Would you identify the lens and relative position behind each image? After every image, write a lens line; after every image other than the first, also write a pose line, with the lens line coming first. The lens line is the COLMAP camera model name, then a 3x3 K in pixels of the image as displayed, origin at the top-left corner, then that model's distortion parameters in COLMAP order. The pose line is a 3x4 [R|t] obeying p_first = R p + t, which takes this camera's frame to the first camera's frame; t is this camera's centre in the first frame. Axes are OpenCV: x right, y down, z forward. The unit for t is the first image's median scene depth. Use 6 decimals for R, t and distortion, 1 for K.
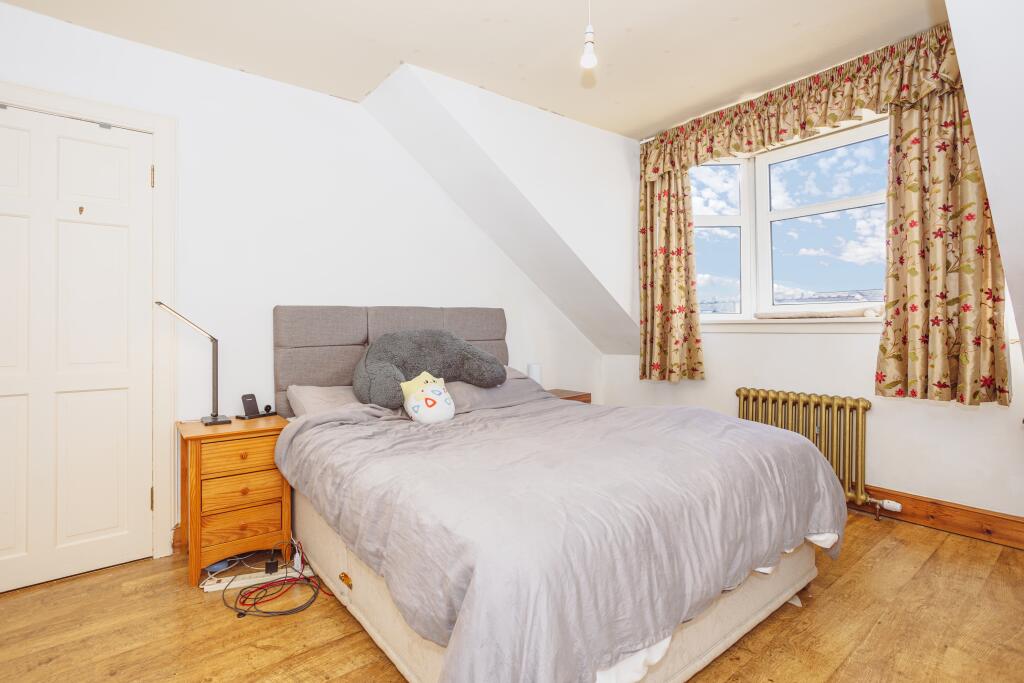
lens RADIAL K [[511.0, 0, 509.9], [0, 511.0, 320.6], [0, 0, 1]] dist [-0.054112, 0.037422]
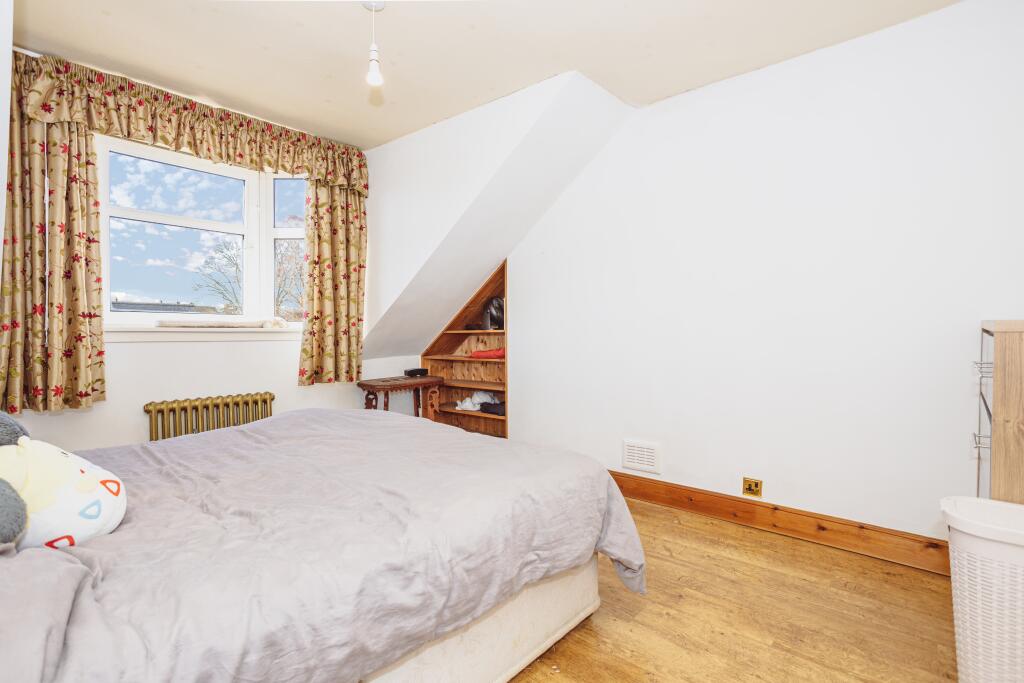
lens RADIAL K [[501.4, 0, 508.2], [0, 501.4, 344.1], [0, 0, 1]] dist [-0.052754, 0.035308]
pose [[-0.204740, -0.013991, 0.978716, -0.569123], [-0.013964, 0.999838, 0.011372, 0.009717], [-0.978717, -0.011338, -0.204903, 0.589335]]
